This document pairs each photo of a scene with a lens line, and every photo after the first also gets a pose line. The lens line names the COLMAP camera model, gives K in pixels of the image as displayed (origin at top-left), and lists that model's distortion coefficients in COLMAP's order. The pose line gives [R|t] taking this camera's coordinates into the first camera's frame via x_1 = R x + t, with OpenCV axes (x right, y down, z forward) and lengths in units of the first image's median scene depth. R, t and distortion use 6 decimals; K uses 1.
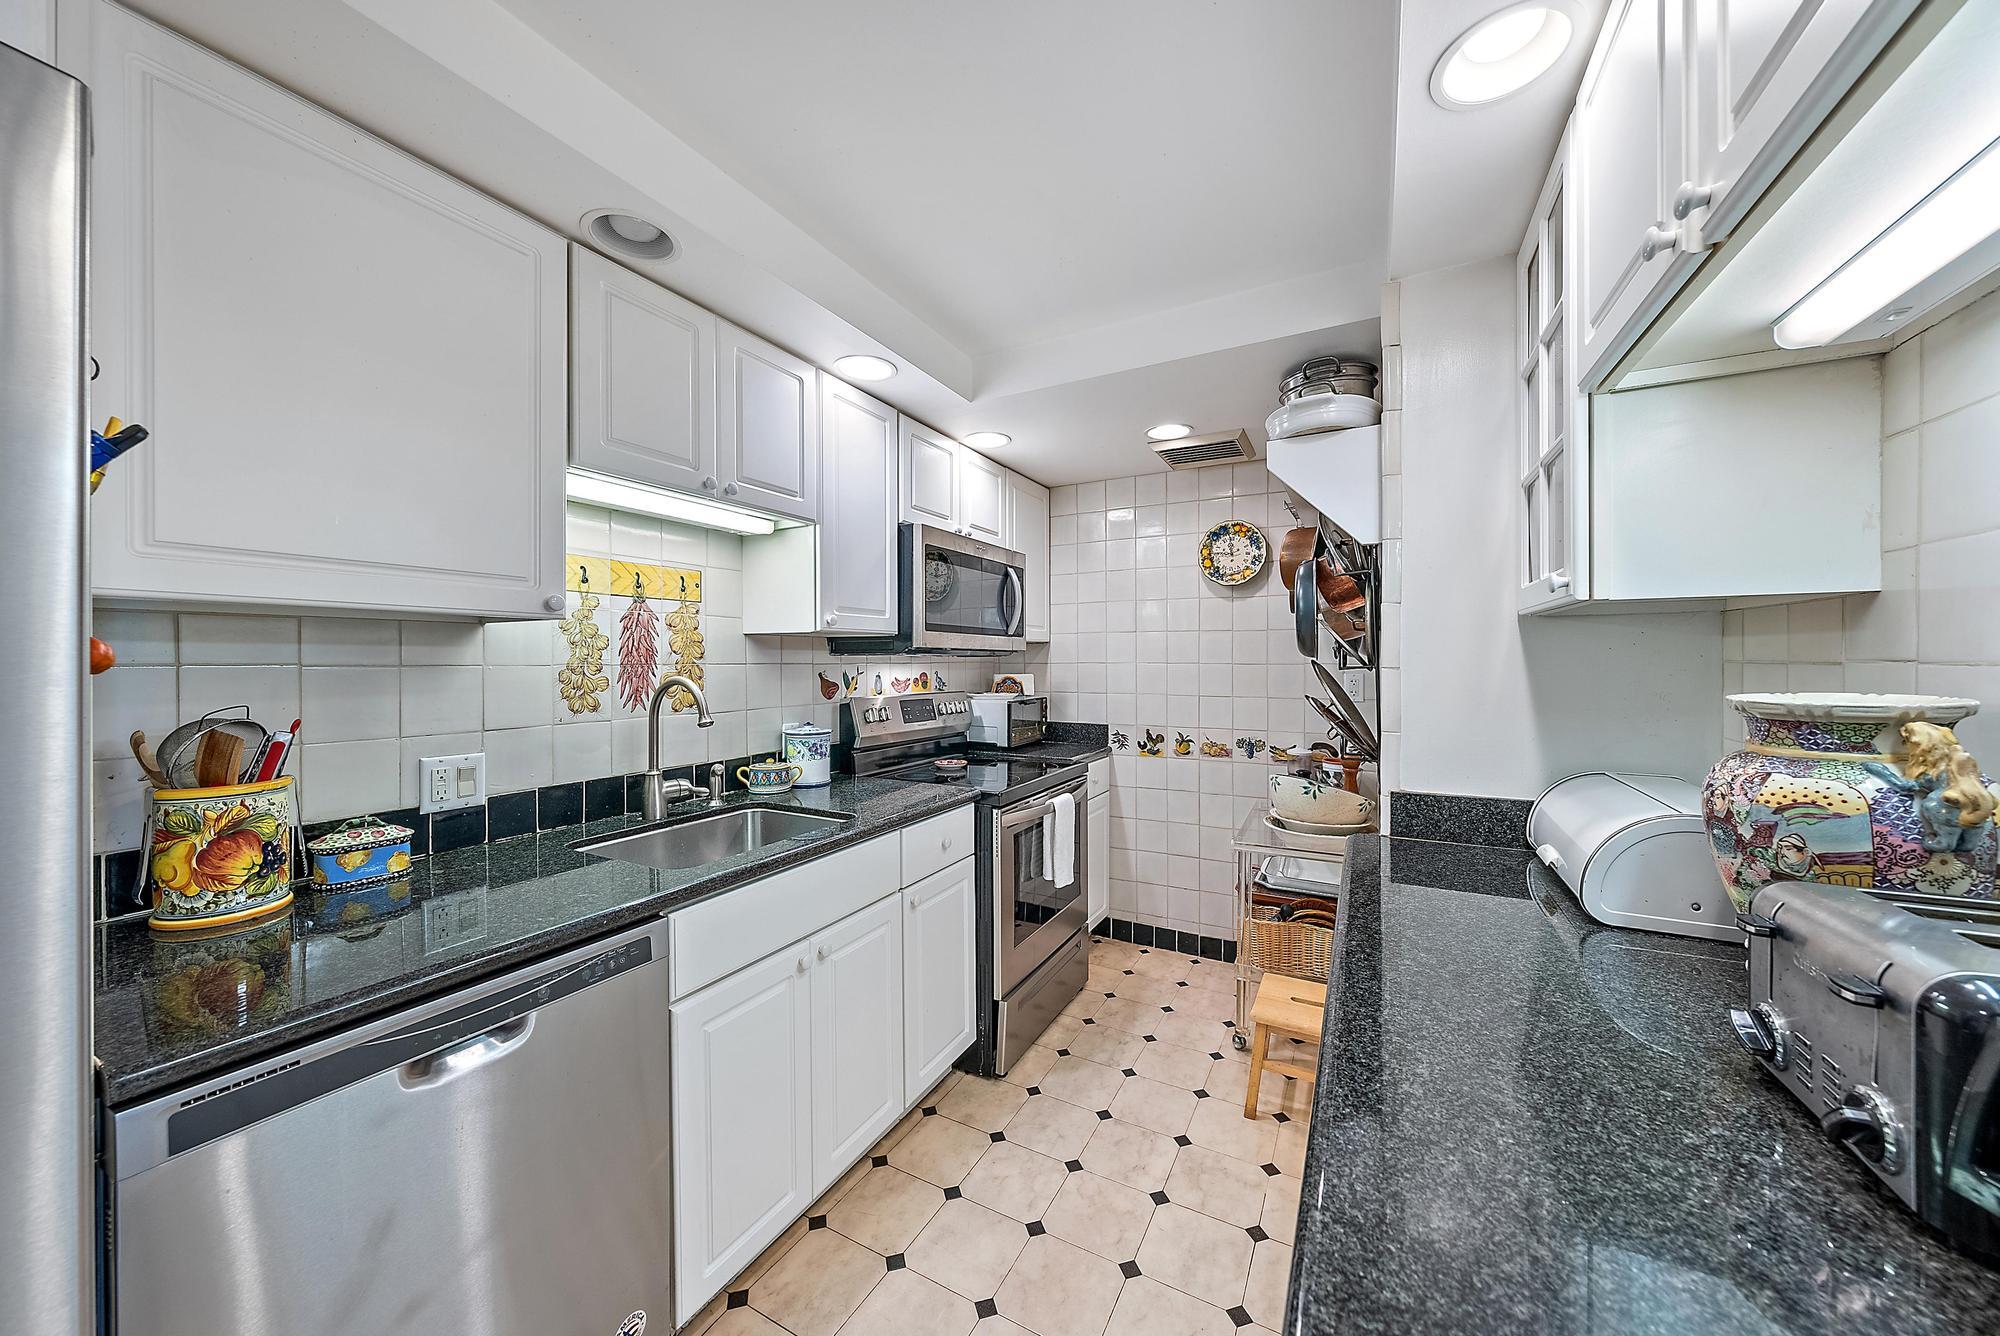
lens RADIAL K [[685.7, 0, 1011.3], [0, 685.7, 665.2], [0, 0, 1]] dist [0.001062, -0.000010]
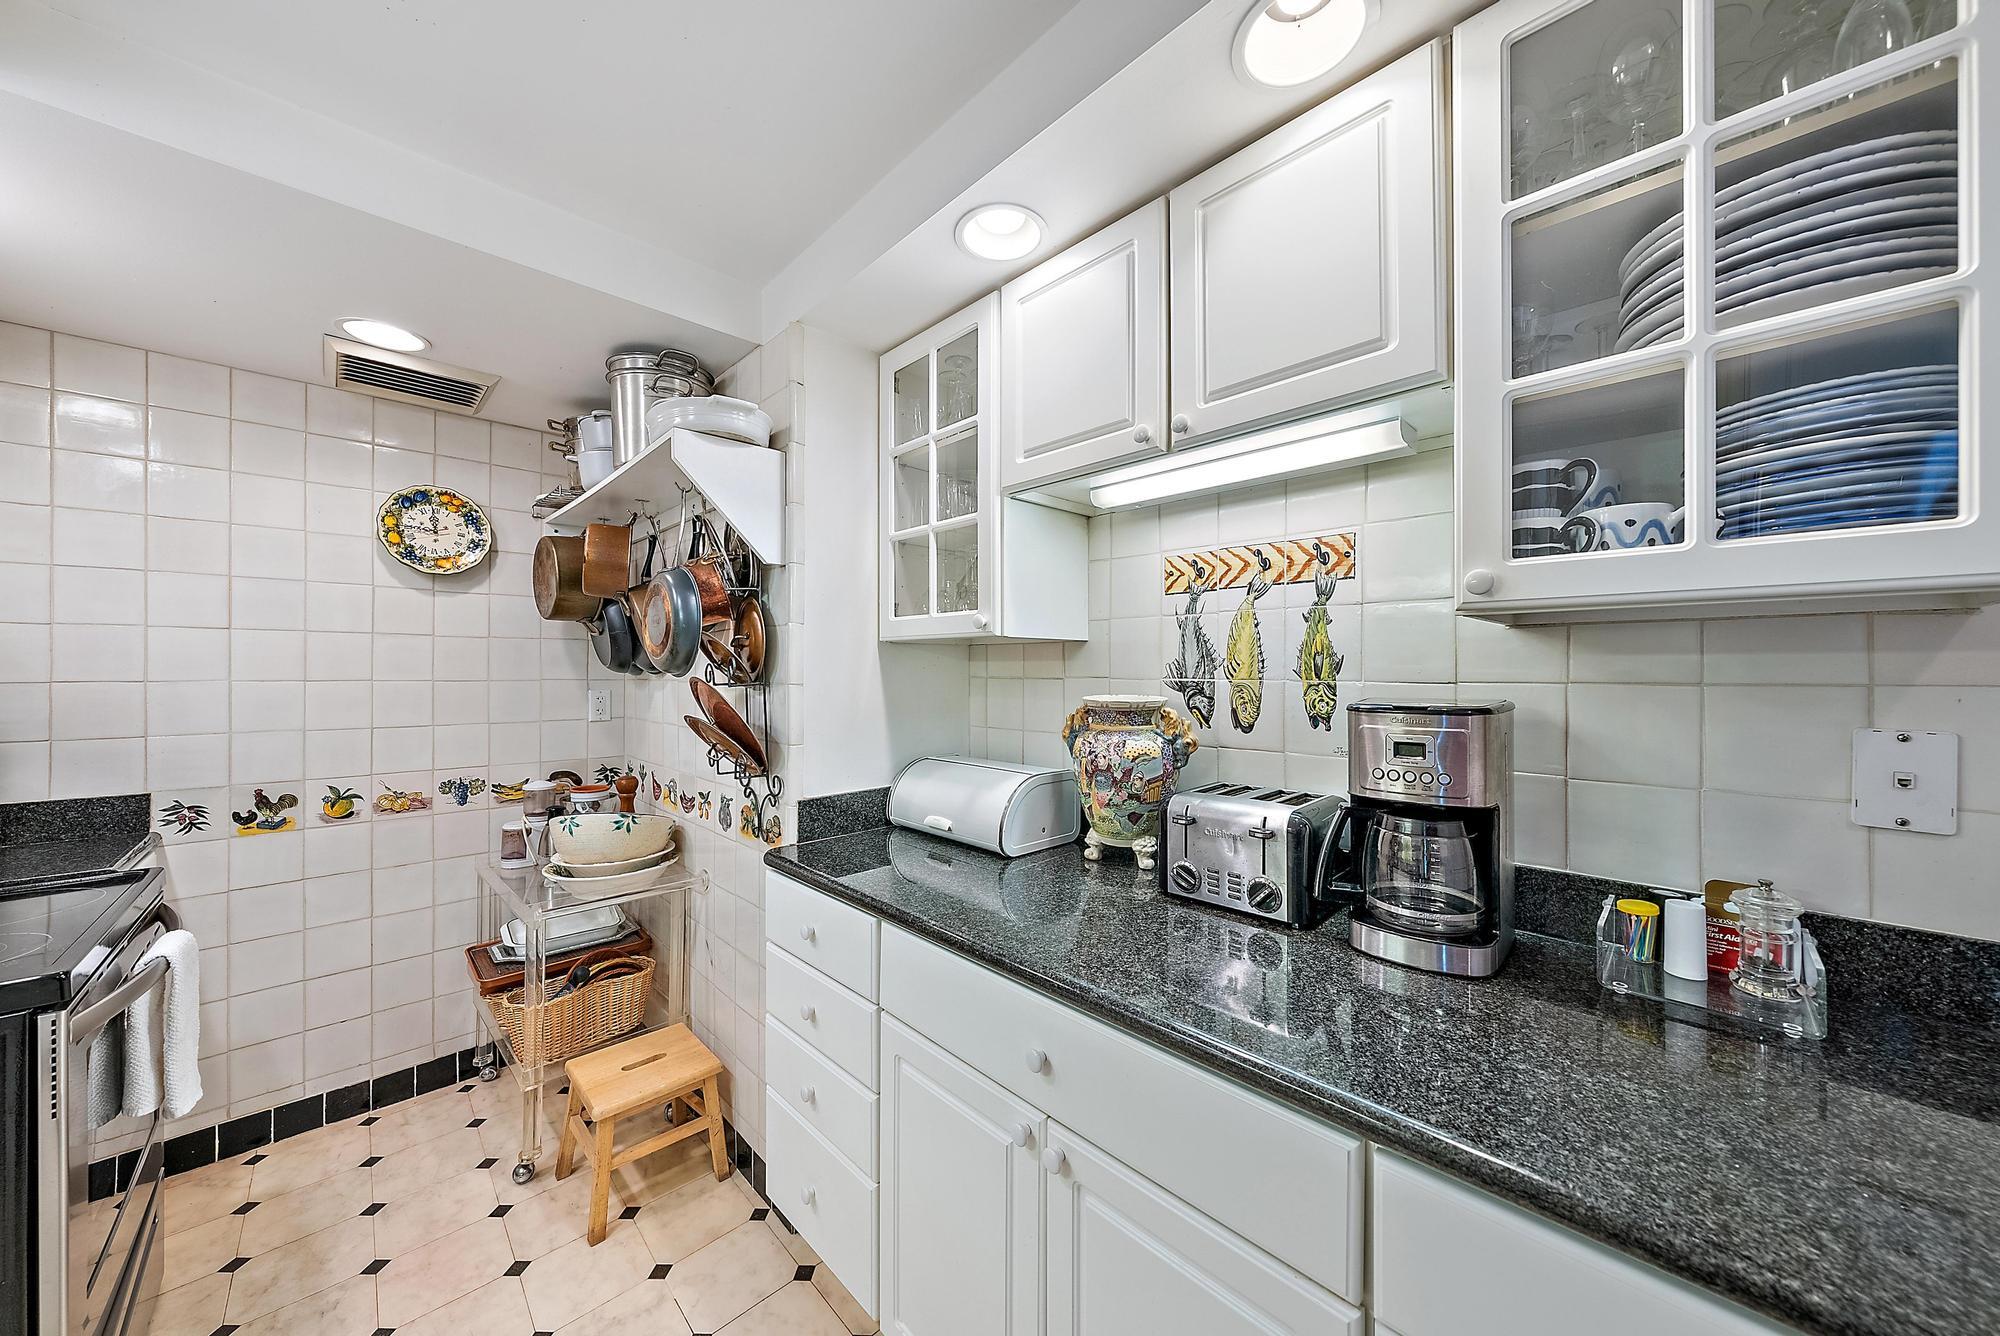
lens RADIAL K [[685.7, 0, 1005.2], [0, 685.7, 665.9], [0, 0, 1]] dist [0.001062, -0.000010]
pose [[0.313609, 0.008287, 0.949516, -0.204720], [0.006841, 0.999916, -0.010986, -0.006190], [-0.949527, 0.009941, 0.313526, 0.208908]]
